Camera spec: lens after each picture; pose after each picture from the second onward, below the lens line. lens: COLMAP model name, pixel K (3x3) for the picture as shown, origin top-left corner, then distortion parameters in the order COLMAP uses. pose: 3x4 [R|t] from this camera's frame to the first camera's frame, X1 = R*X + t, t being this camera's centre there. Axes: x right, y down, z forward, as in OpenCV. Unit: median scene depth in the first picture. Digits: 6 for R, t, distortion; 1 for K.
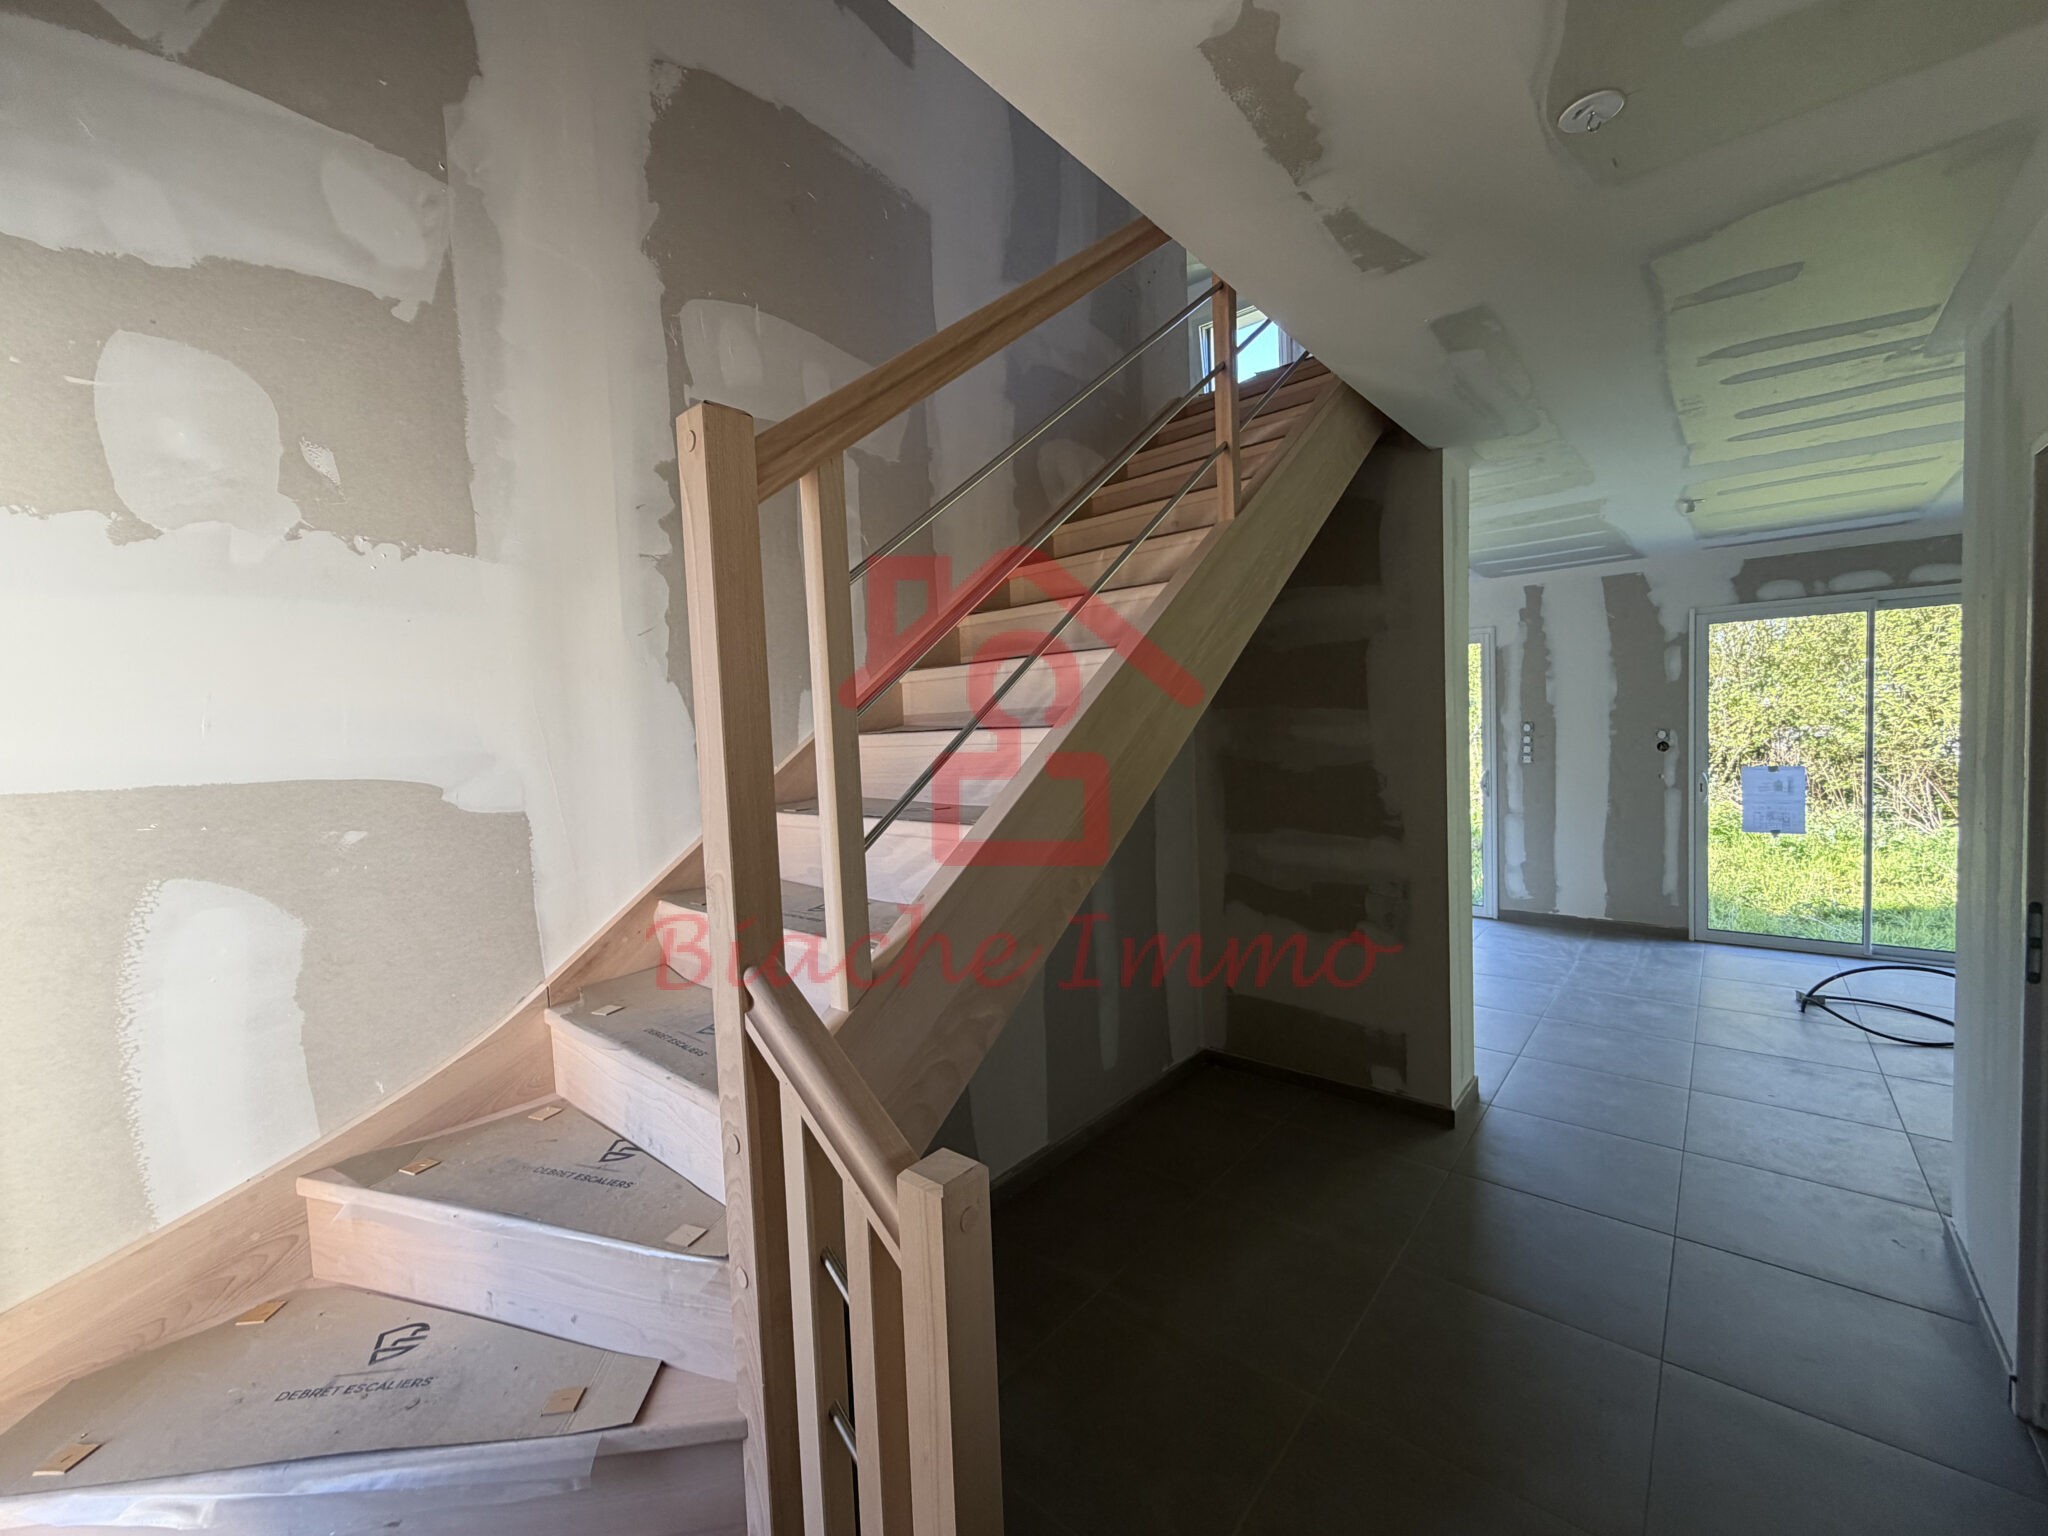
lens RADIAL K [[827.5, 0, 1021.7], [0, 827.5, 771.0], [0, 0, 1]] dist [0.000136, -0.000013]
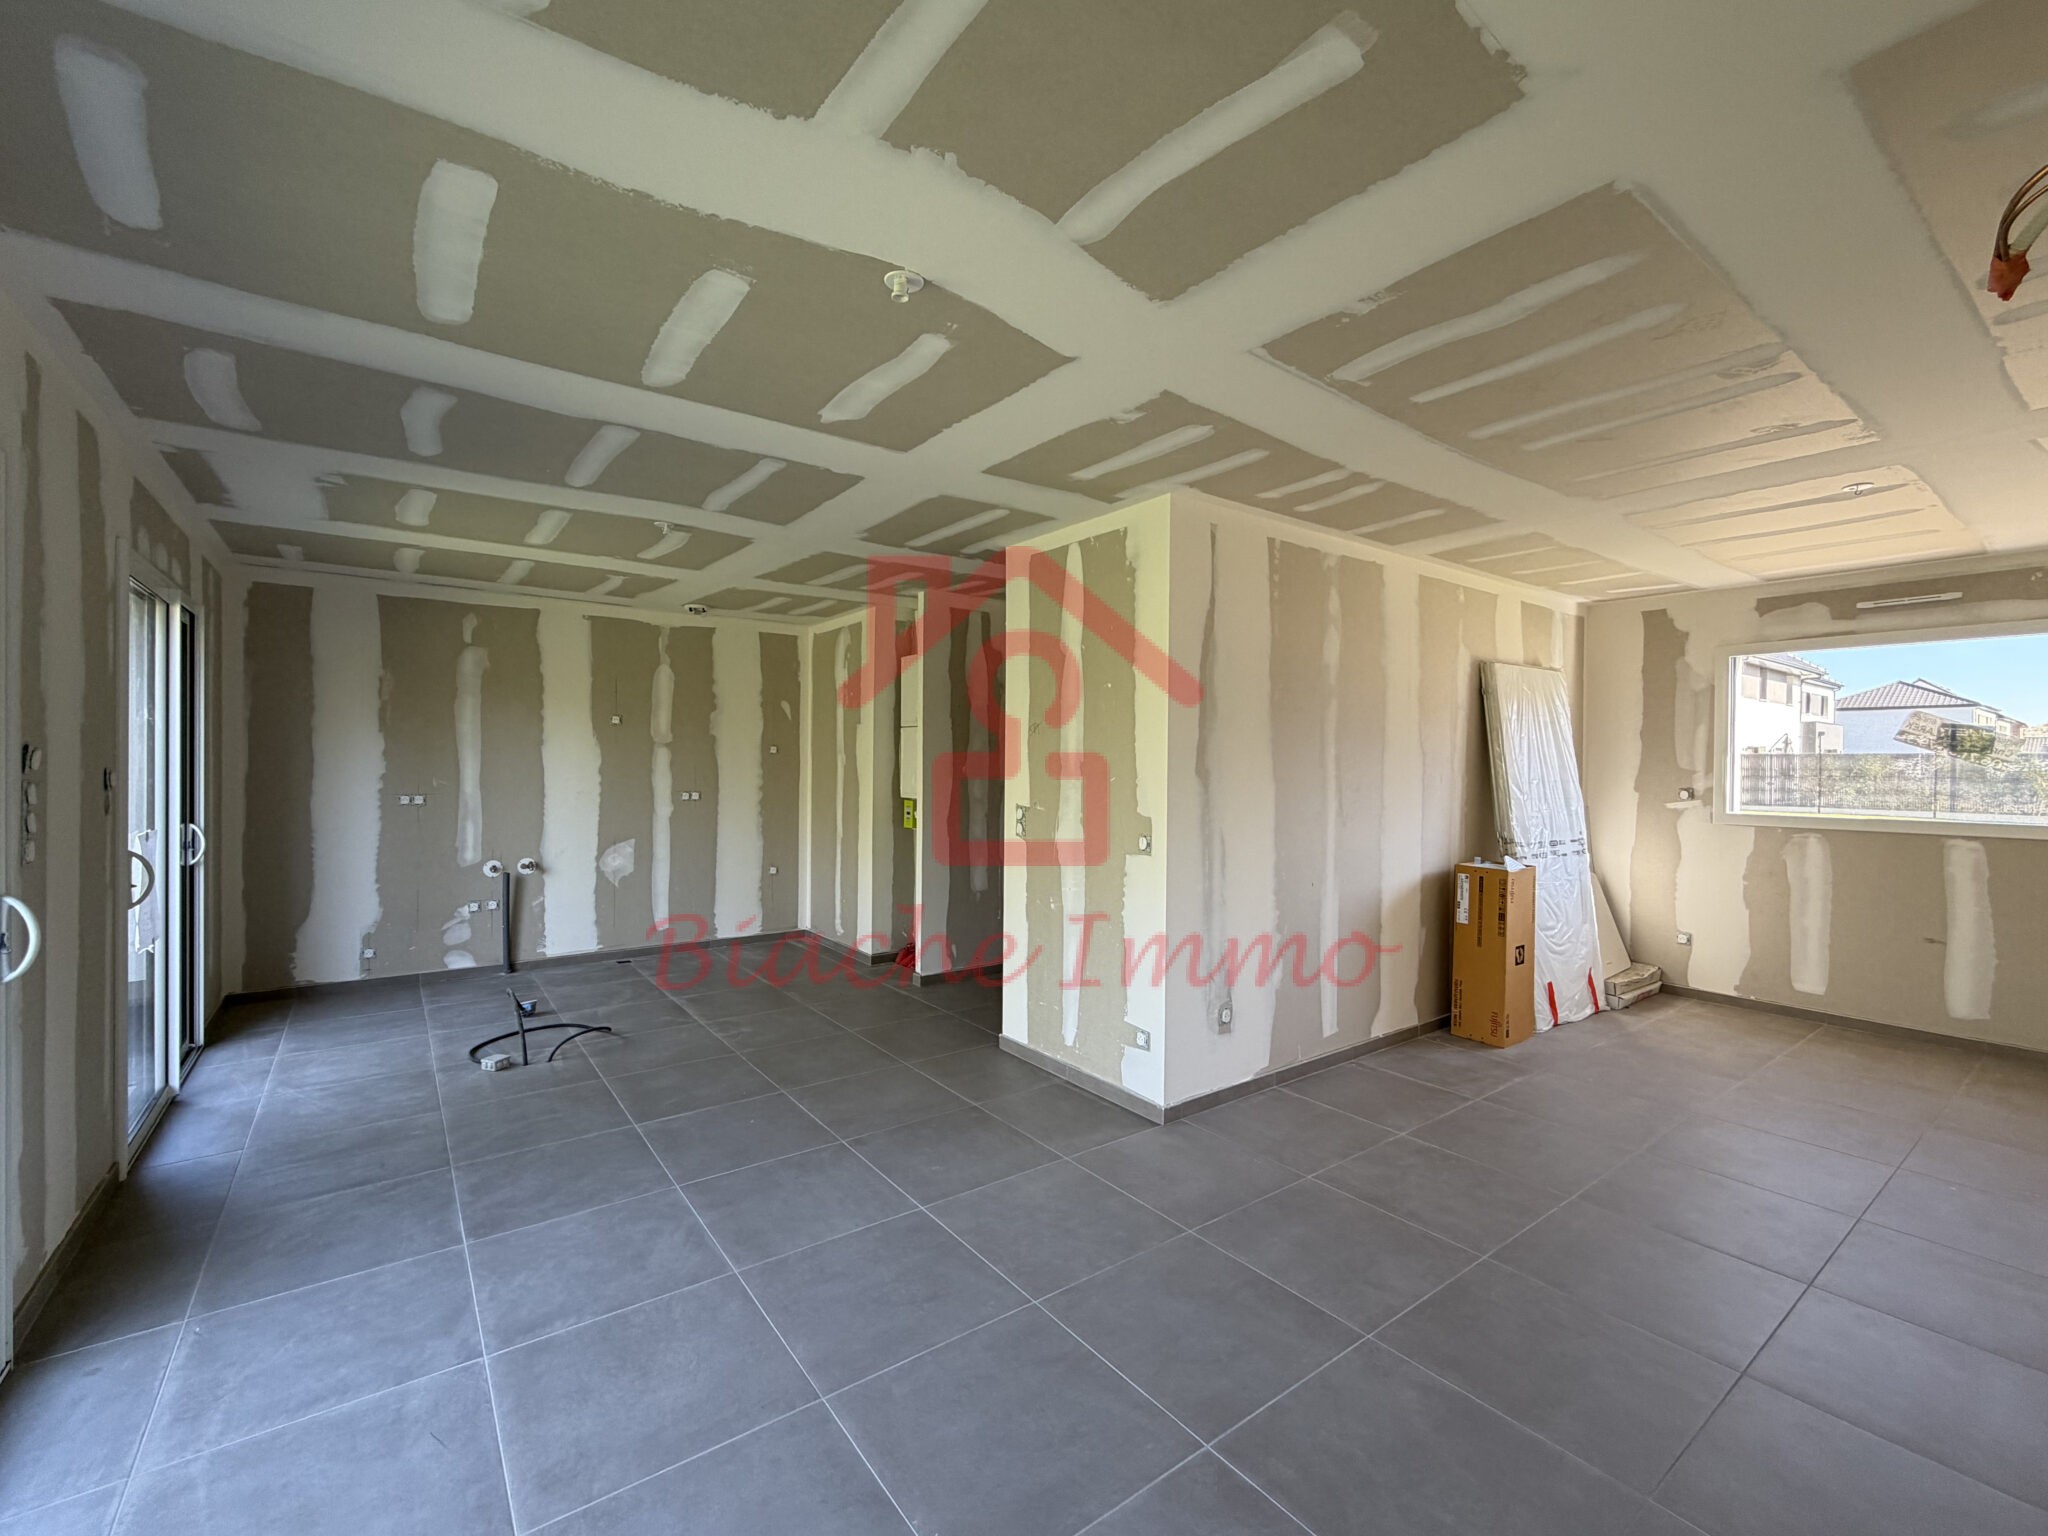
lens RADIAL K [[872.3, 0, 1024.0], [0, 872.3, 768.0], [0, 0, 1]] dist [0.000418, 0.000247]
pose [[-0.974816, 0.027550, 0.221302, 0.131452], [0.039810, 0.997898, 0.051129, -0.053917], [-0.219429, 0.058651, -0.973864, 1.333829]]
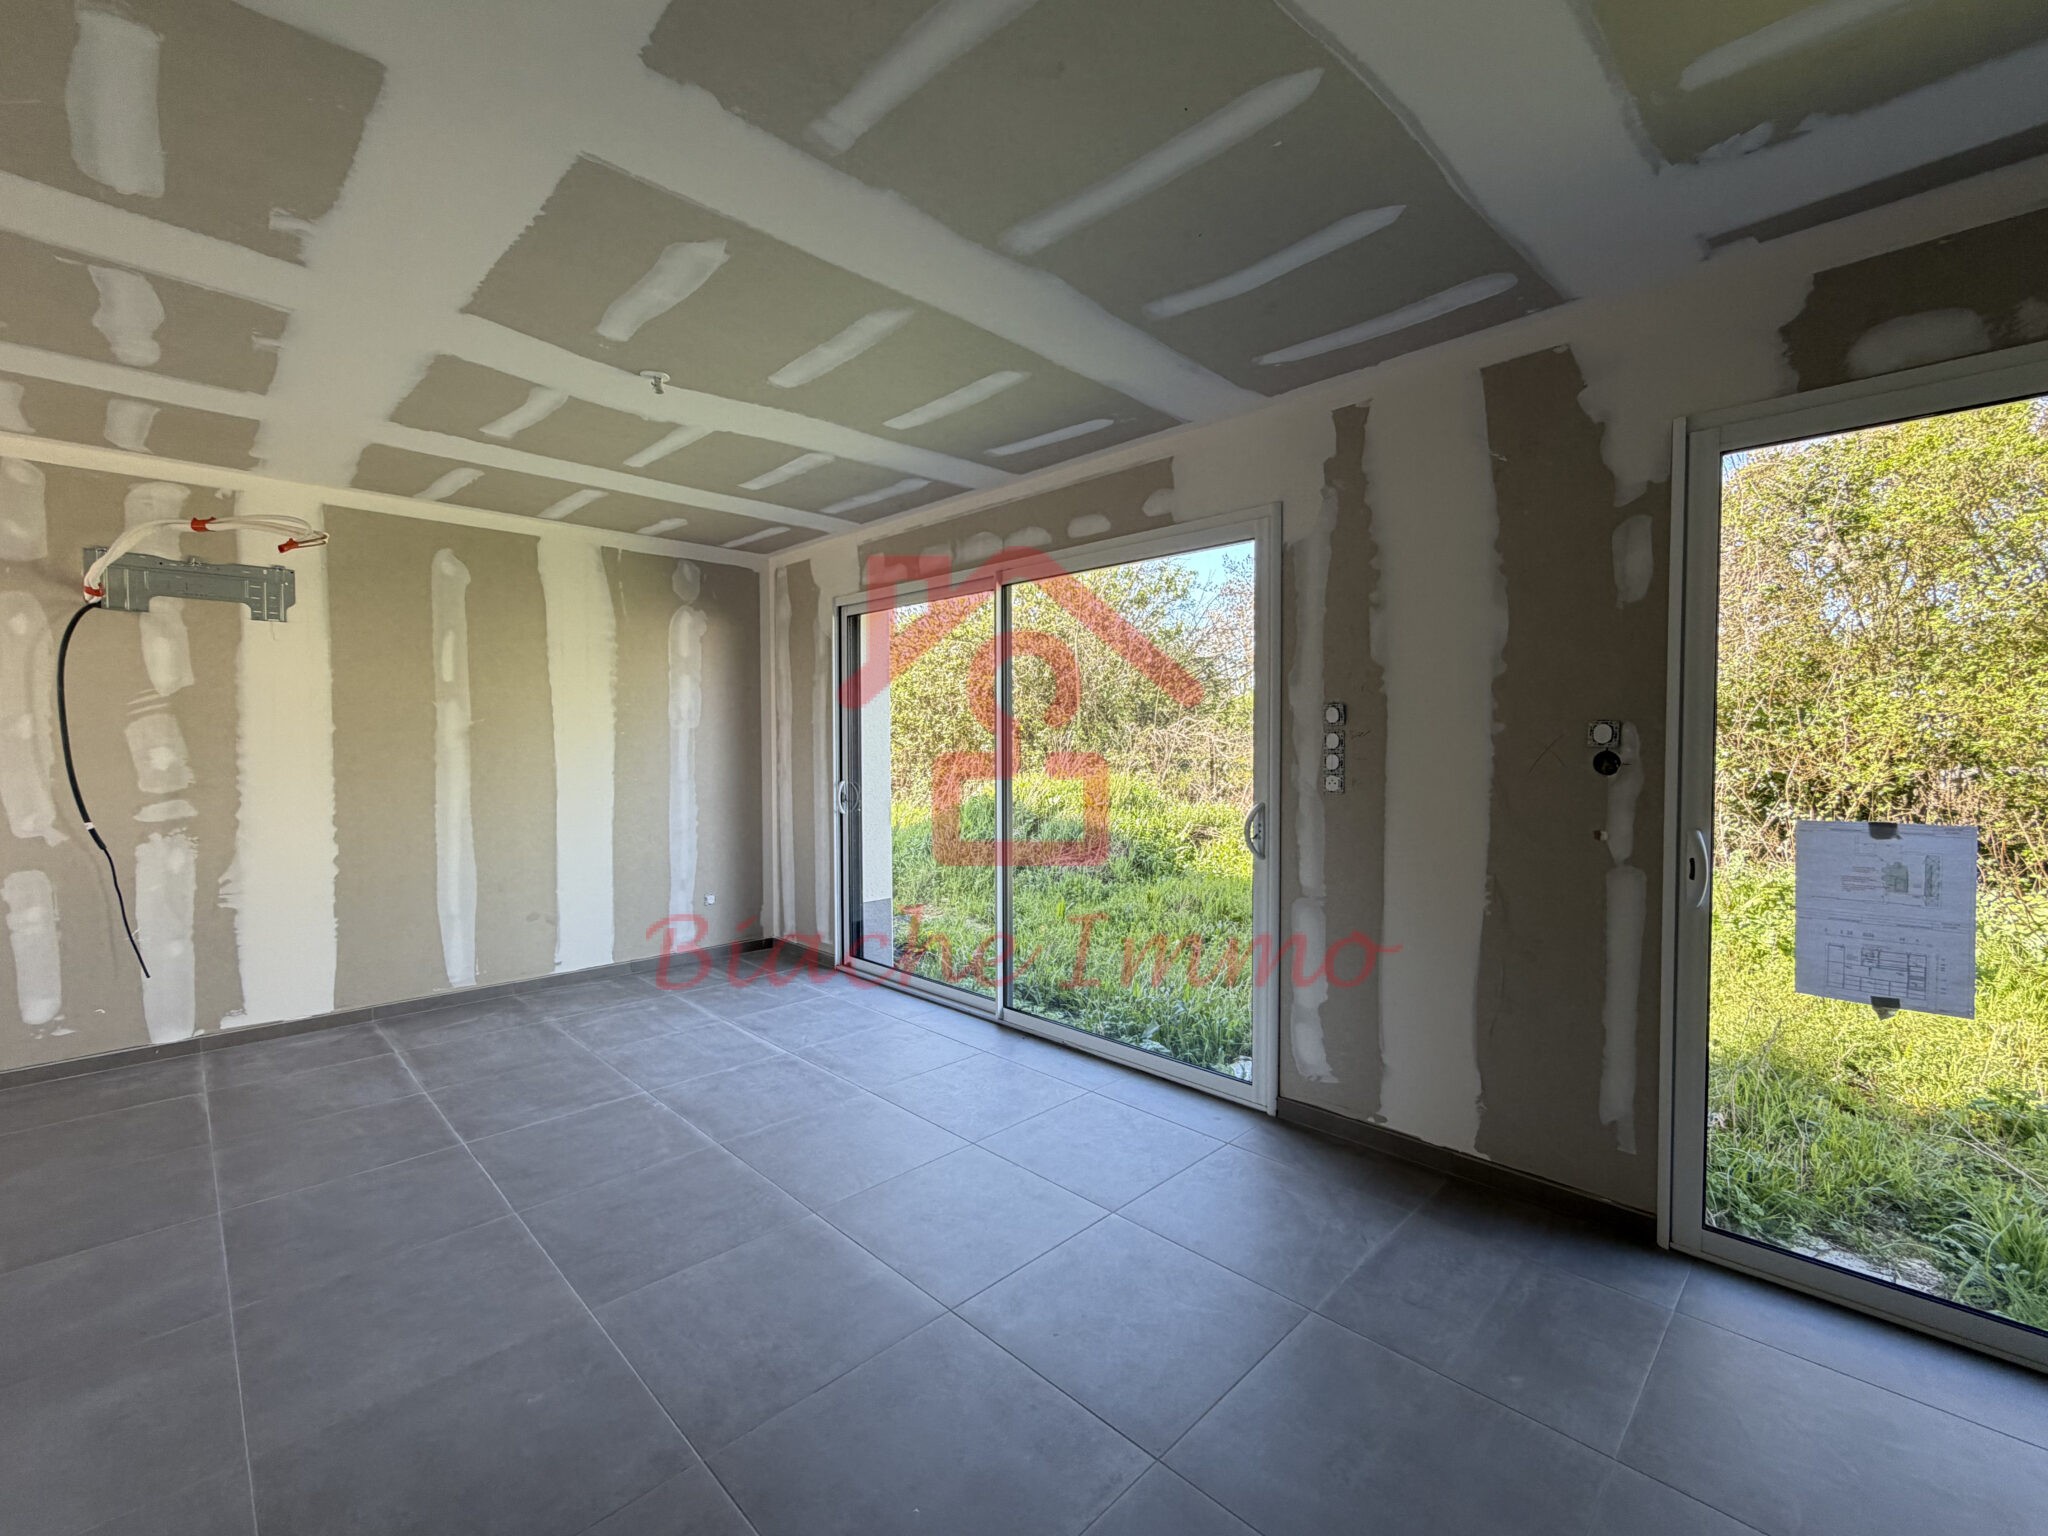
lens RADIAL K [[872.3, 0, 1024.0], [0, 872.3, 768.0], [0, 0, 1]] dist [0.000418, 0.000247]
pose [[0.996048, 0.038619, -0.079986, 0.504567], [-0.040039, 0.999066, -0.016224, -0.008241], [0.079284, 0.019363, 0.996664, 0.526782]]
